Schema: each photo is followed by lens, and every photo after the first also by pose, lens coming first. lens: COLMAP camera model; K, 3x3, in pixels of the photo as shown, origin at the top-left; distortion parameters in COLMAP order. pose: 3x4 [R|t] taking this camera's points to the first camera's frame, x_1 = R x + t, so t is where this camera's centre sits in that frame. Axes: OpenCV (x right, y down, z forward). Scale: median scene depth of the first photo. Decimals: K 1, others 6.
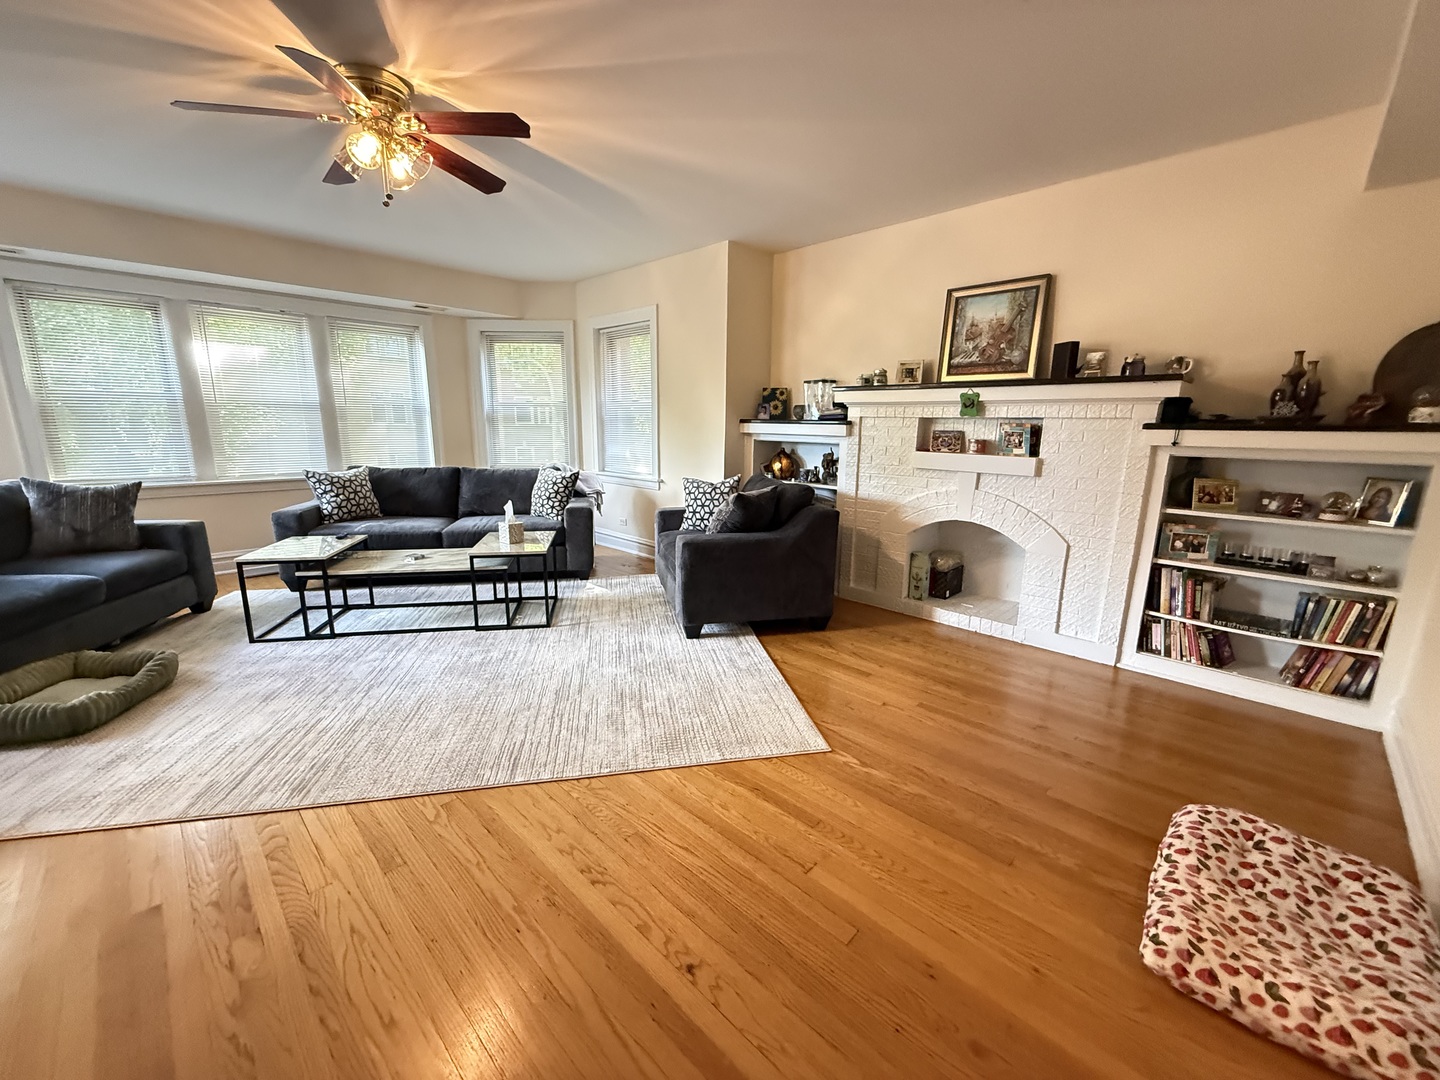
lens RADIAL K [[575.3, 0, 715.5], [0, 575.3, 542.9], [0, 0, 1]] dist [0.000675, -0.000951]
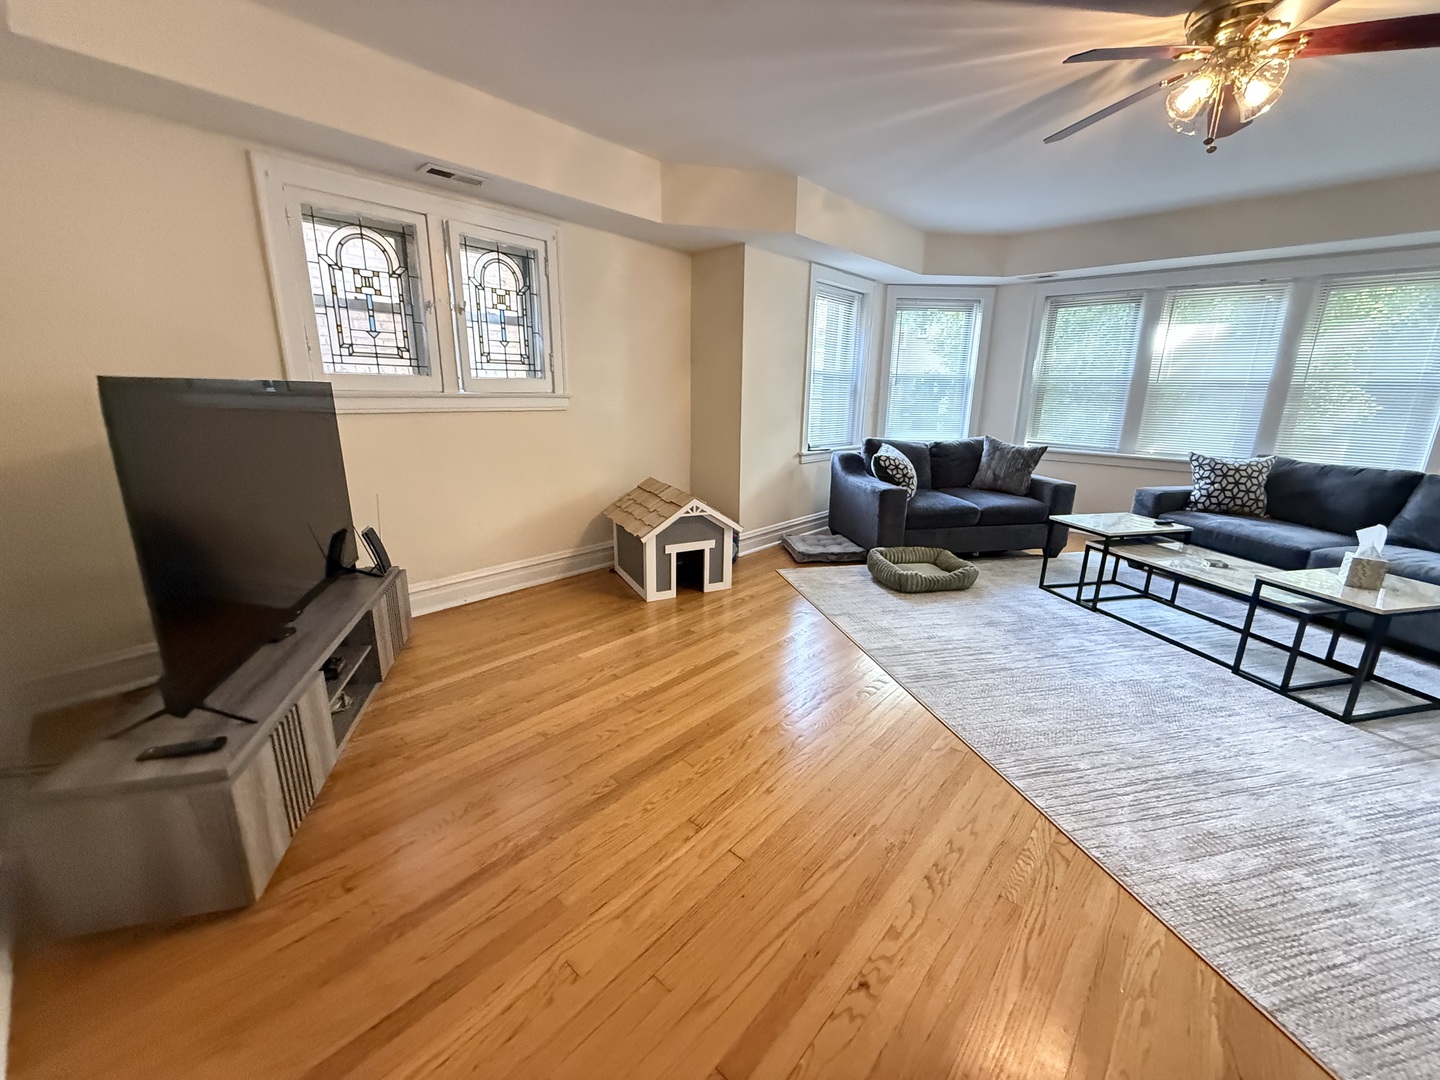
lens RADIAL K [[575.3, 0, 717.0], [0, 575.3, 539.9], [0, 0, 1]] dist [0.000675, -0.000951]
pose [[0.048605, 0.248118, -0.967510, 0.252849], [-0.222514, 0.947001, 0.231680, -0.041691], [0.973717, 0.204024, 0.101239, 0.197405]]
